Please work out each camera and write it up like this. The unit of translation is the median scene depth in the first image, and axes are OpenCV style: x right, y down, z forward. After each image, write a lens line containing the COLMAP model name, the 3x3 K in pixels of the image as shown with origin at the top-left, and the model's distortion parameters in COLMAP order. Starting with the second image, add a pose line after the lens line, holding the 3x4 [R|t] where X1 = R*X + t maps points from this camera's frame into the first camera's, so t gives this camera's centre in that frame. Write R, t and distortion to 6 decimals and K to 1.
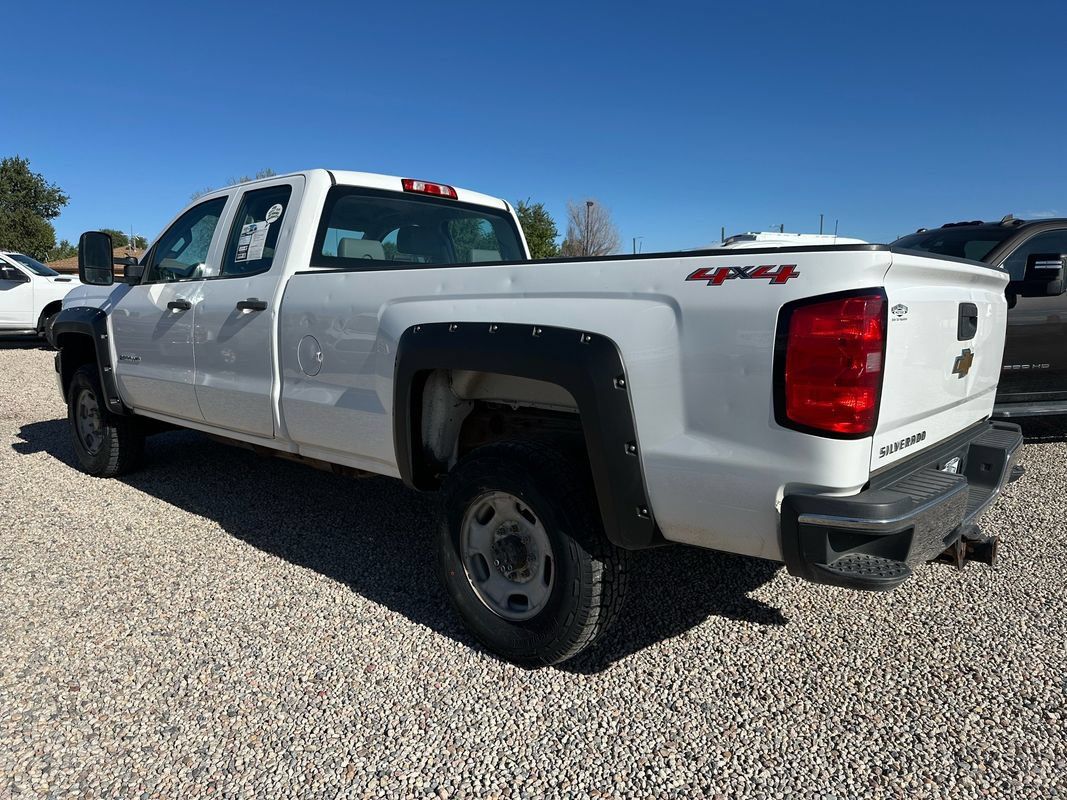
lens RADIAL K [[759.1, 0, 526.7], [0, 759.1, 406.7], [0, 0, 1]] dist [0.048518, -0.049859]
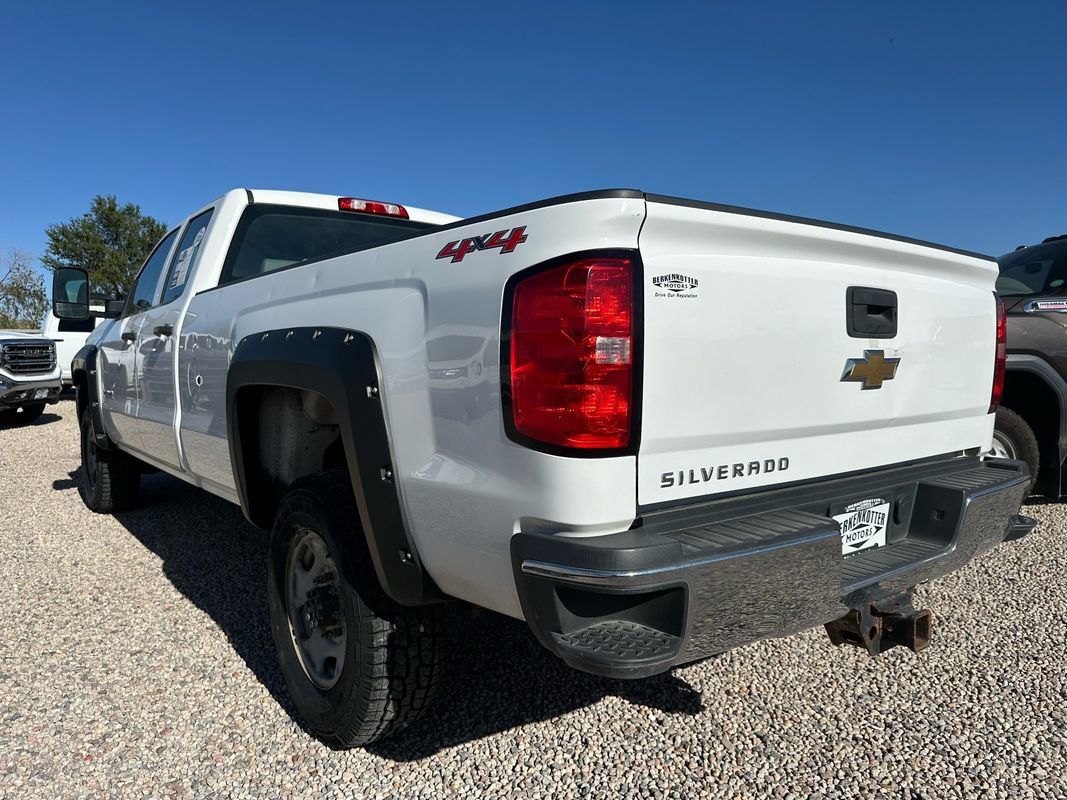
lens RADIAL K [[759.1, 0, 530.9], [0, 759.1, 402.2], [0, 0, 1]] dist [0.048518, -0.049859]
pose [[0.983648, -0.002854, -0.180077, 0.339916], [-0.010764, 0.997155, -0.074605, 0.029707], [0.179777, 0.075323, 0.980819, 0.195831]]
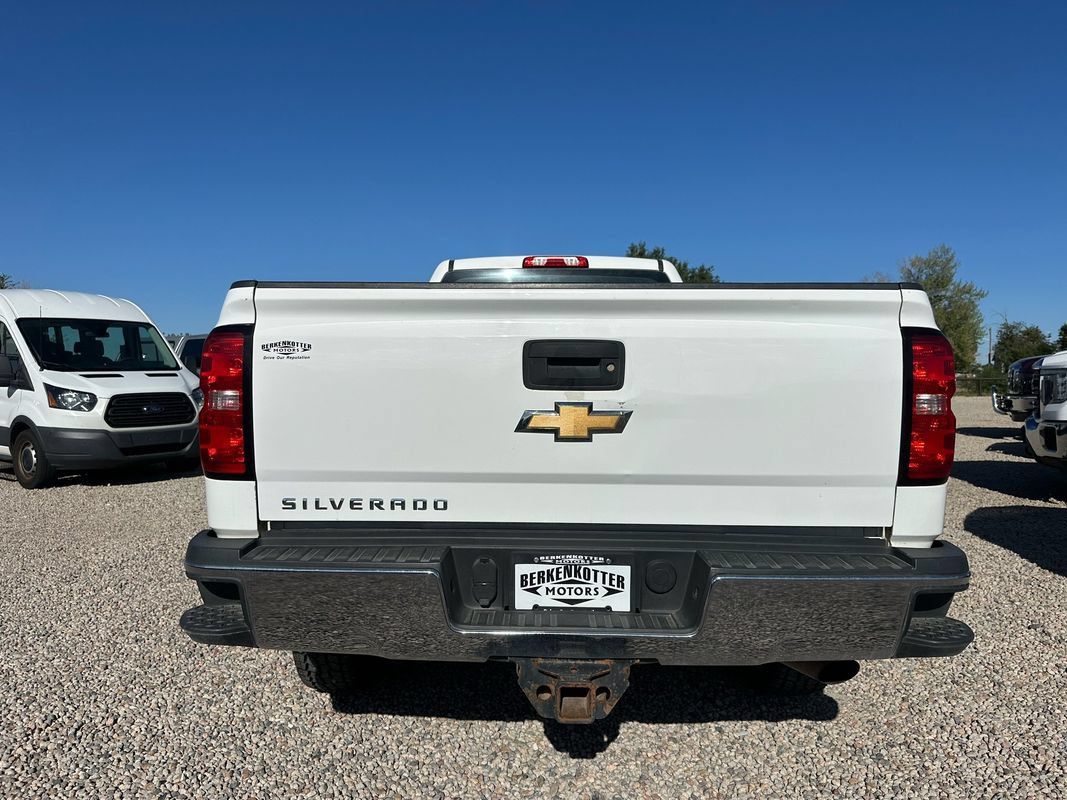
lens RADIAL K [[759.1, 0, 544.4], [0, 759.1, 394.3], [0, 0, 1]] dist [0.048518, -0.049859]
pose [[0.646890, 0.006186, -0.762558, 1.005337], [-0.098730, 0.992230, -0.075705, -0.024297], [0.756165, 0.124260, 0.642475, 0.470924]]
